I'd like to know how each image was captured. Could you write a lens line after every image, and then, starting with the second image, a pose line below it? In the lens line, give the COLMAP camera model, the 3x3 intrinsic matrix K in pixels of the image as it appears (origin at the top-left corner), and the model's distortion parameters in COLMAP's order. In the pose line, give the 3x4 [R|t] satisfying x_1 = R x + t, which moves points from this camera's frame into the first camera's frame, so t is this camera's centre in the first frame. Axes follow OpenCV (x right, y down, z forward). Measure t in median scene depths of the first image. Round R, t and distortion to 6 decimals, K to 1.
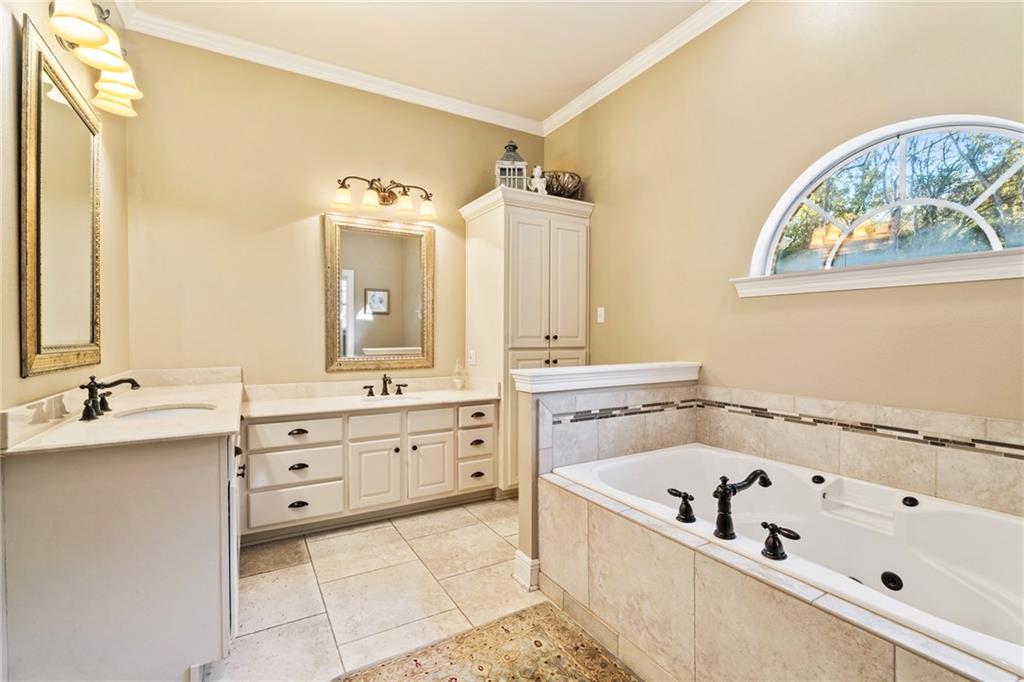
lens RADIAL K [[465.1, 0, 512.0], [0, 465.1, 341.0], [0, 0, 1]] dist [-0.003737, -0.000065]
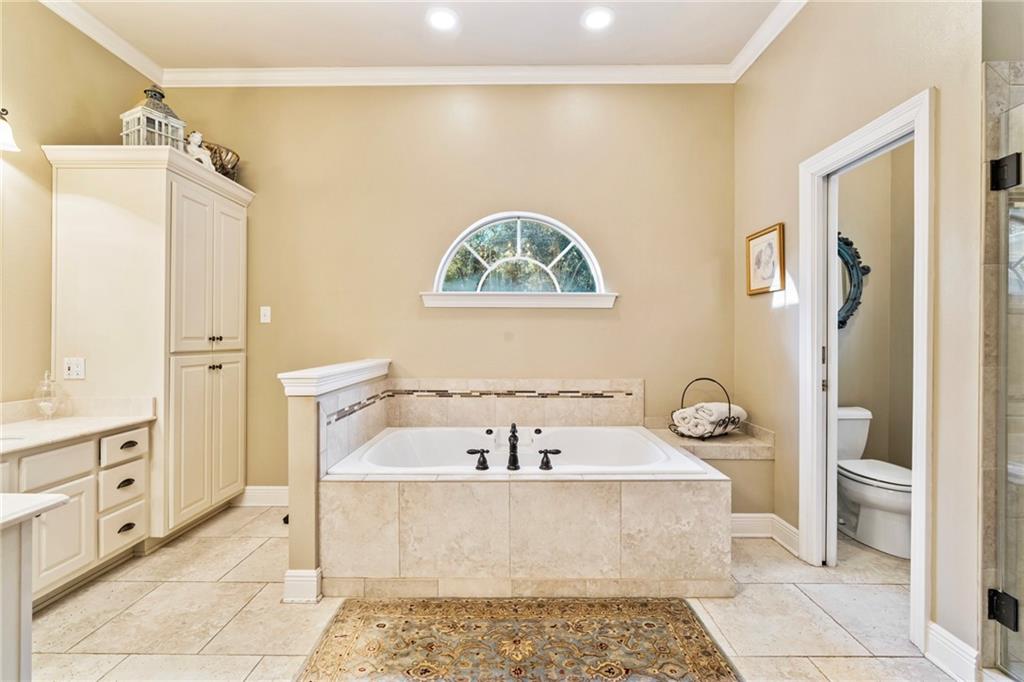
lens RADIAL K [[469.2, 0, 510.6], [0, 469.2, 335.3], [0, 0, 1]] dist [-0.003134, -0.000651]
pose [[0.503375, 0.003632, 0.864061, -0.510534], [0.010766, 0.999887, -0.010475, 0.001111], [-0.864001, 0.014576, 0.503279, 0.137206]]
